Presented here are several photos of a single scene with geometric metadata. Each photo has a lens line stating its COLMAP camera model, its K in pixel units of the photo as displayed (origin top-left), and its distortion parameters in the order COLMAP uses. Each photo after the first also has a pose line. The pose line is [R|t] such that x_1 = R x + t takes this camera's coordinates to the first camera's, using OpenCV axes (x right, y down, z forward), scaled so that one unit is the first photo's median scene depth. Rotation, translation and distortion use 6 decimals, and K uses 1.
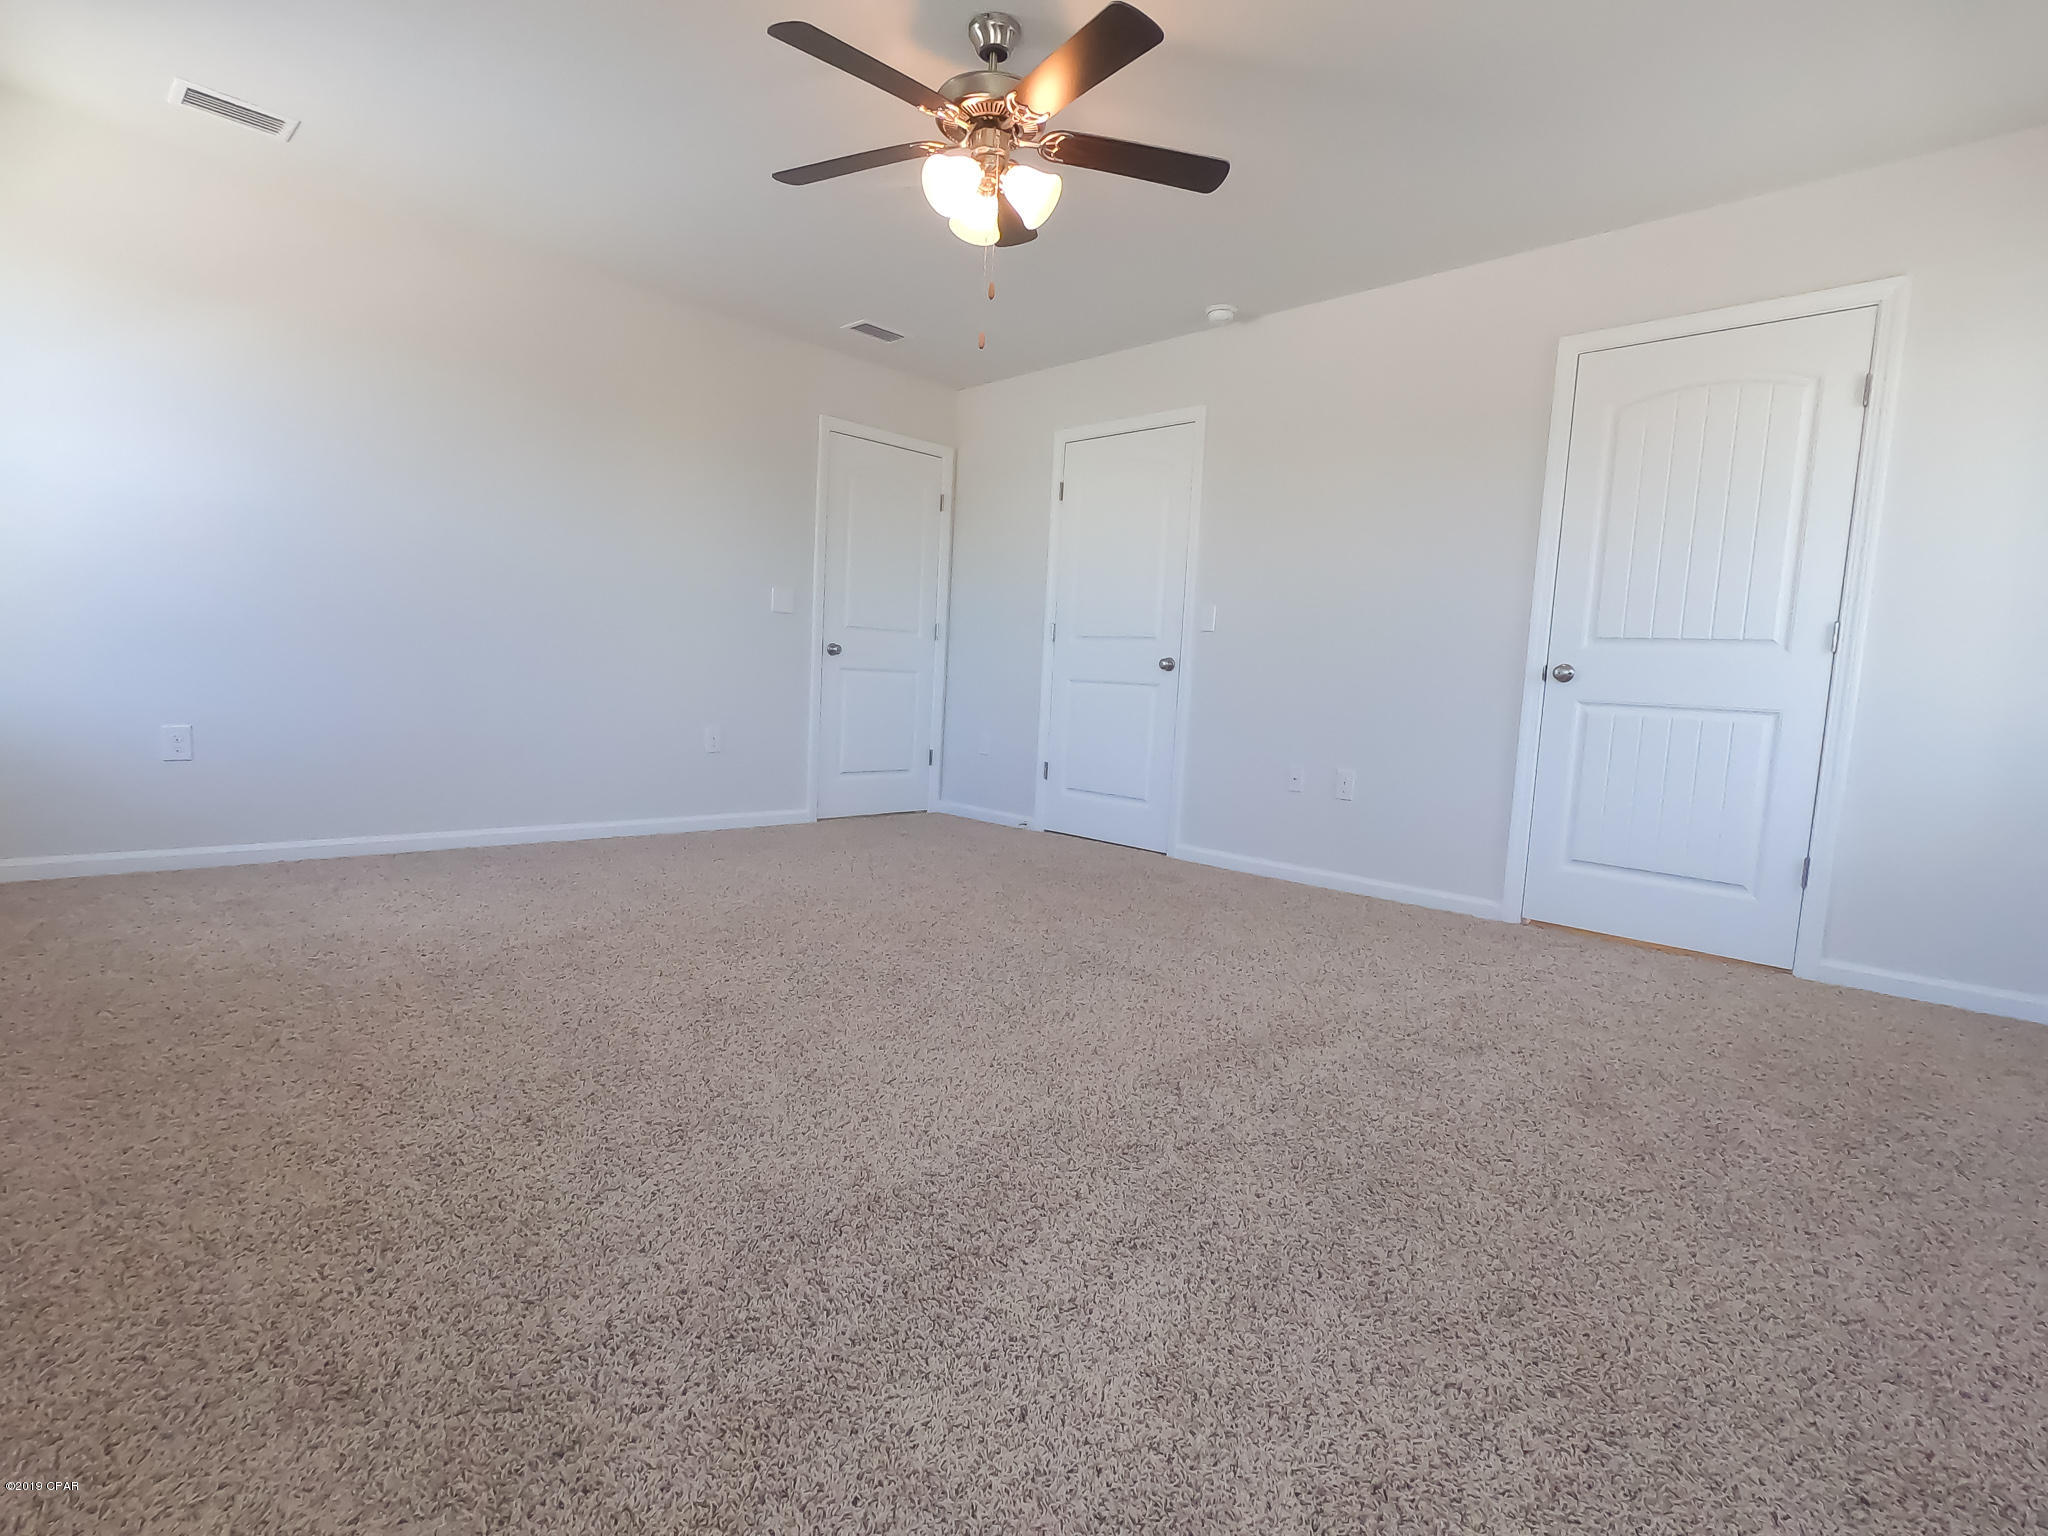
lens RADIAL K [[1028.9, 0, 1024.0], [0, 1028.9, 768.0], [0, 0, 1]] dist [-0.000895, 0.001276]
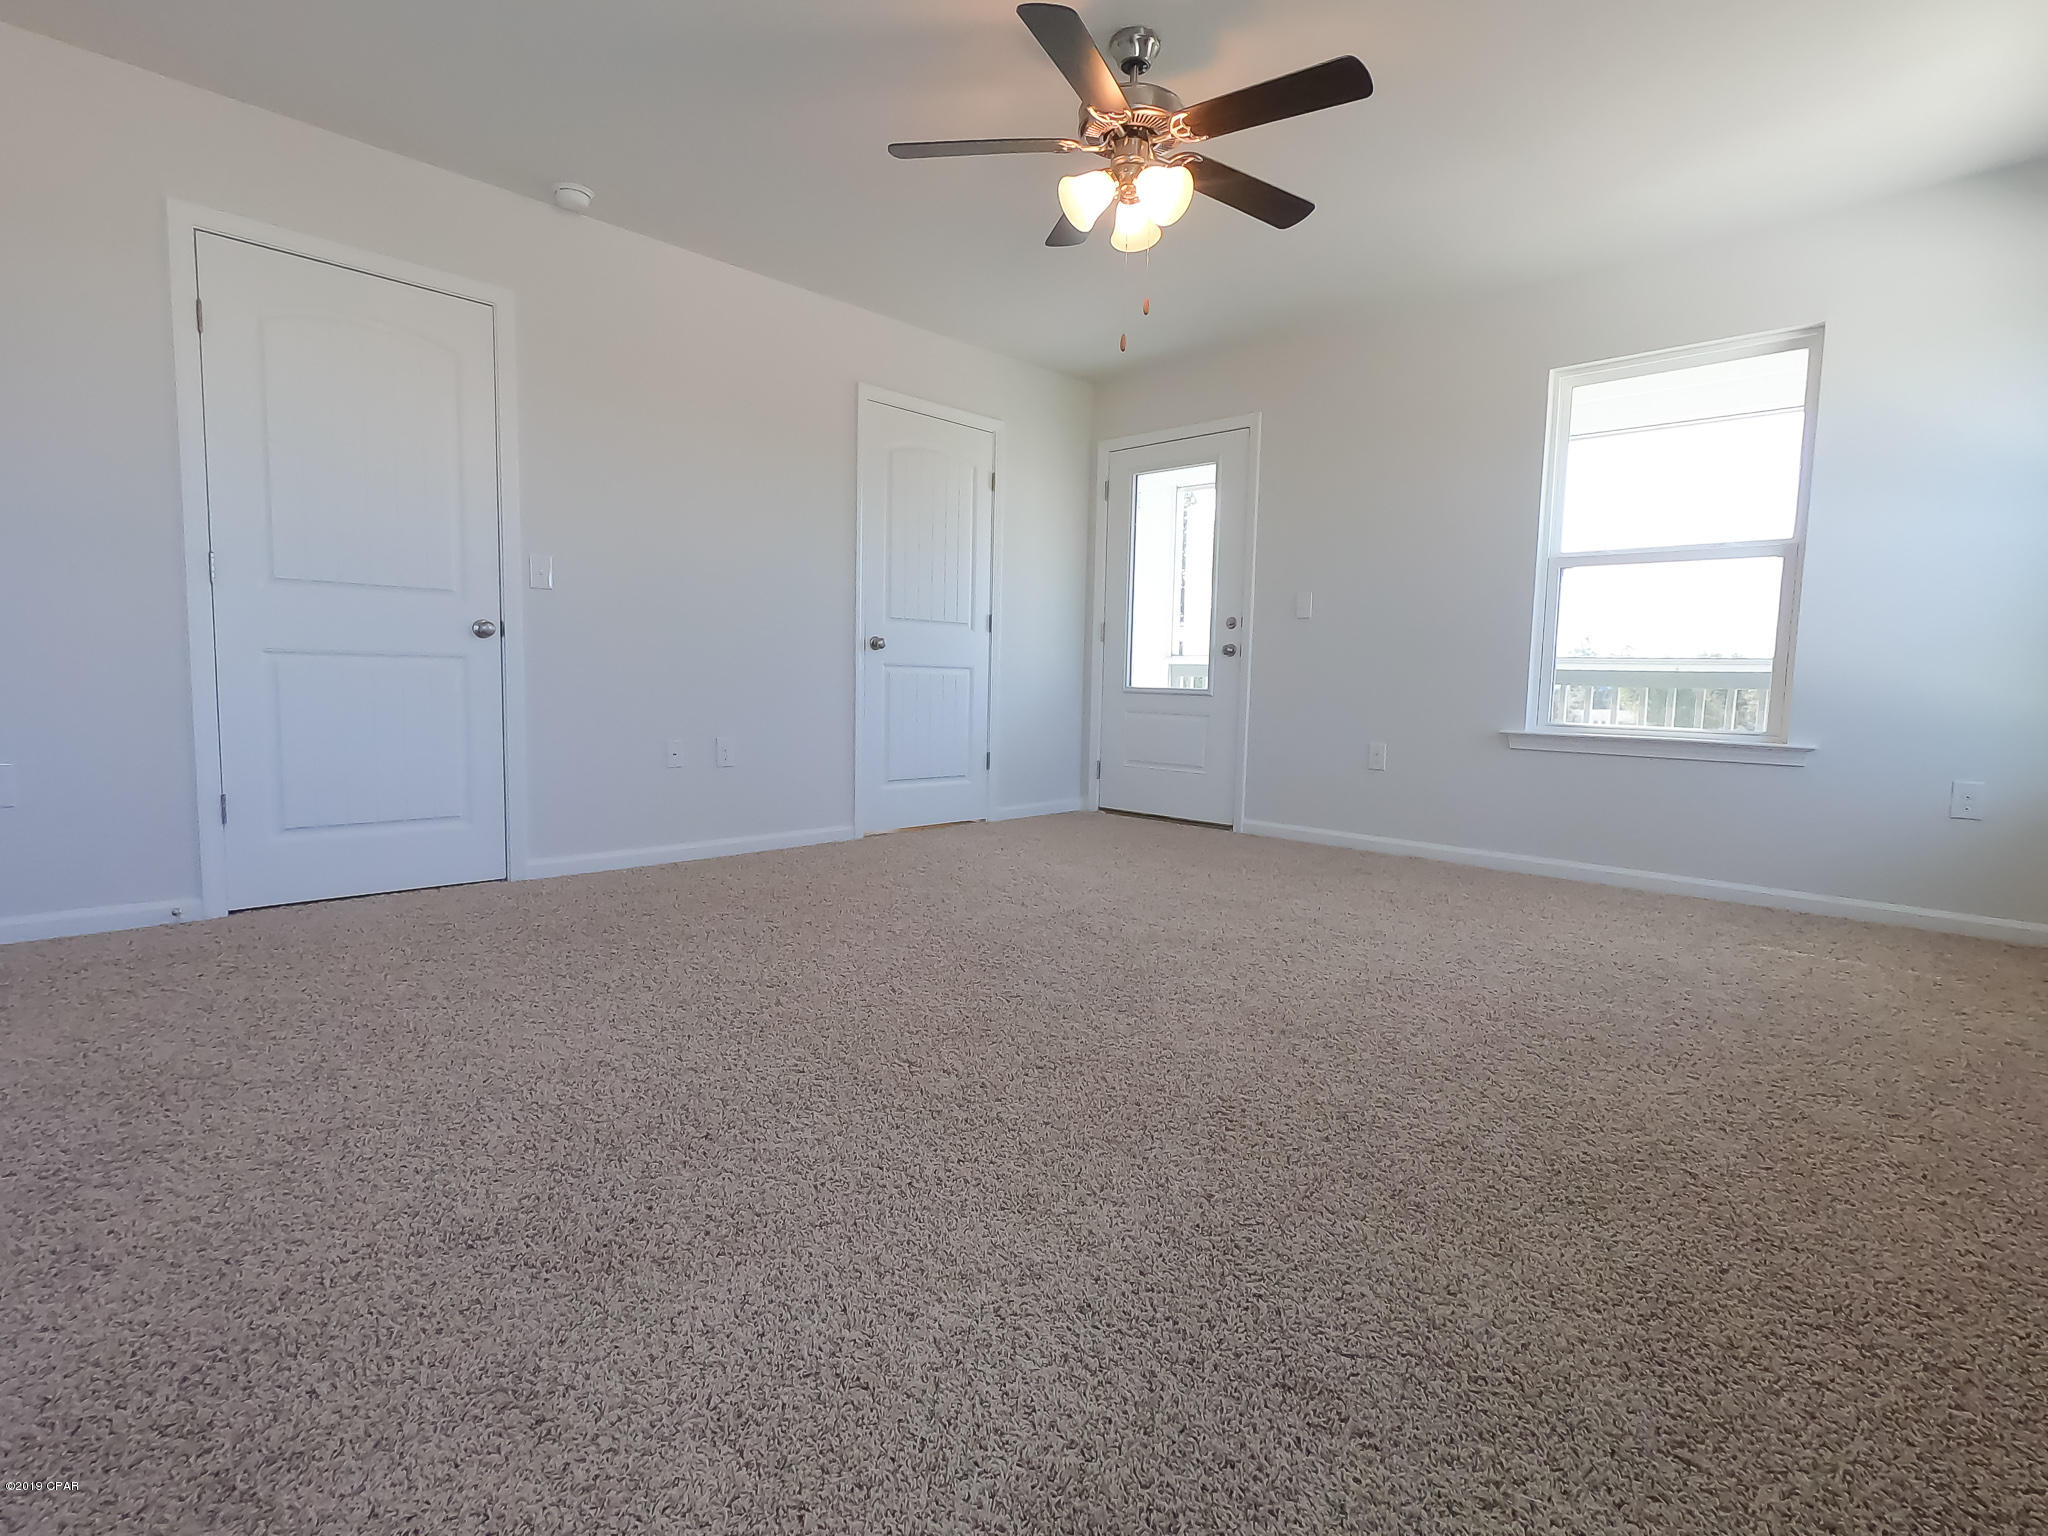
lens RADIAL K [[1028.9, 0, 1024.0], [0, 1028.9, 768.0], [0, 0, 1]] dist [-0.000895, 0.001276]
pose [[-0.012350, -0.139466, 0.990150, -0.809306], [0.065138, 0.988010, 0.139977, -0.105332], [-0.997800, 0.066225, -0.003117, 0.815578]]
